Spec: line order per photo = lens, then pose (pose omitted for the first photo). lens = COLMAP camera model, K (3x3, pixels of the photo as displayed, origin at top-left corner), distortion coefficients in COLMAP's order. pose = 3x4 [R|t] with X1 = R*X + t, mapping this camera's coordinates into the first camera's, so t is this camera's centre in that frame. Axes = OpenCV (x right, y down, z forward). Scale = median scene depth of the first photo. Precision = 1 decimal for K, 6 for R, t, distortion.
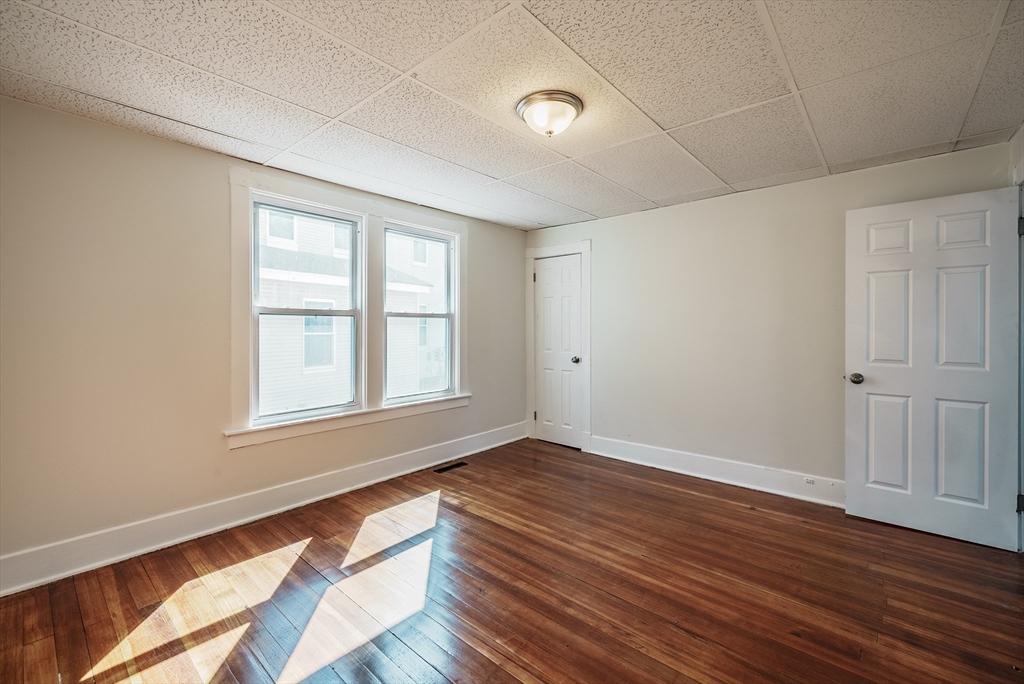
lens RADIAL K [[429.7, 0, 514.2], [0, 429.7, 331.6], [0, 0, 1]] dist [-0.002991, -0.000238]
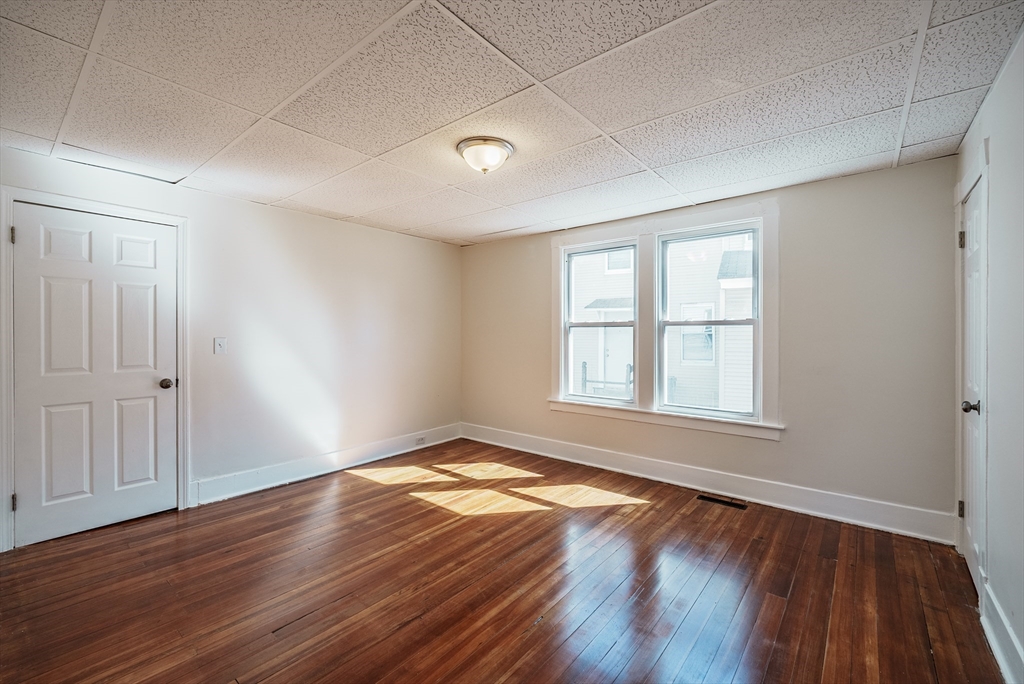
lens RADIAL K [[434.7, 0, 522.0], [0, 434.7, 337.8], [0, 0, 1]] dist [0.000099, -0.000328]
pose [[0.034664, 0.005769, -0.999382, 0.951464], [-0.012174, 0.999912, 0.005350, -0.008555], [0.999325, 0.011981, 0.034731, 0.791685]]
